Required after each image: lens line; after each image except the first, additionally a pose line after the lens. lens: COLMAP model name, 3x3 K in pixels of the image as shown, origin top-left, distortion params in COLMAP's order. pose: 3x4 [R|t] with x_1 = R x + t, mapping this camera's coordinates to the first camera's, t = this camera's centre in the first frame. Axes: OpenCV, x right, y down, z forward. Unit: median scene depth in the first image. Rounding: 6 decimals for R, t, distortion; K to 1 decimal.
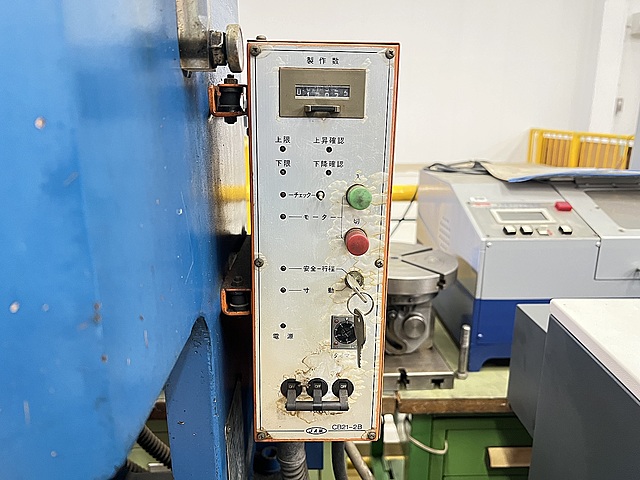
lens RADIAL K [[486.8, 0, 320.0], [0, 486.8, 240.0], [0, 0, 1]] dist [0.005943, -0.003384]
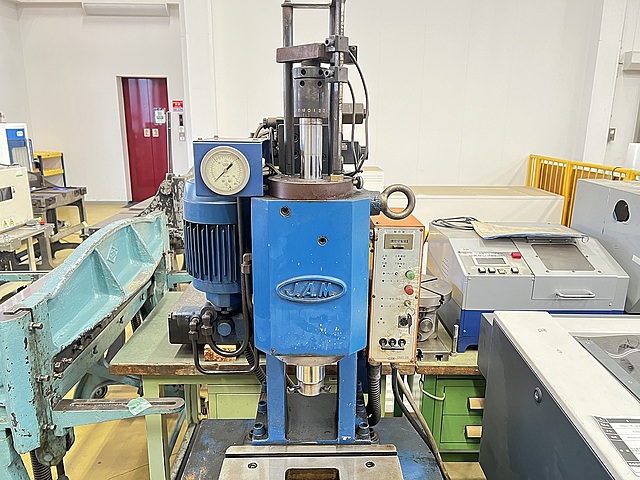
lens RADIAL K [[486.8, 0, 320.0], [0, 486.8, 240.0], [0, 0, 1]] dist [0.005943, -0.003384]
pose [[0.999771, 0.013963, -0.016247, -0.161352], [-0.014178, 0.999812, -0.013234, -0.097301], [0.016060, 0.013461, 0.999780, -0.750089]]
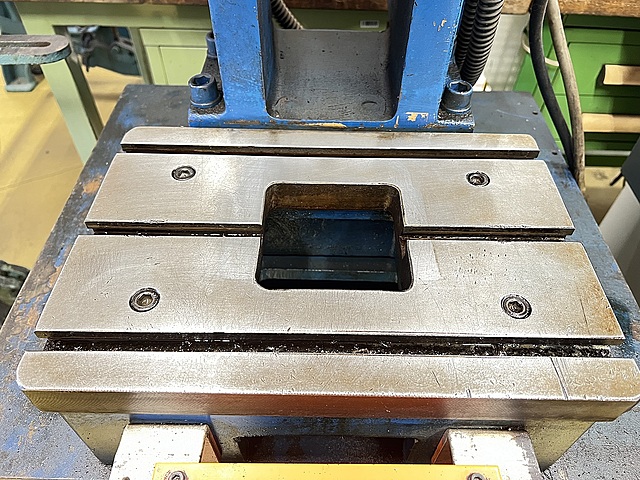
lens RADIAL K [[486.8, 0, 320.0], [0, 486.8, 240.0], [0, 0, 1]] dist [0.005943, -0.003384]
pose [[0.998624, 0.050904, -0.012607, -0.193800], [-0.035515, 0.833345, 0.551610, 0.219016], [0.038585, -0.550404, 0.834007, -0.003768]]
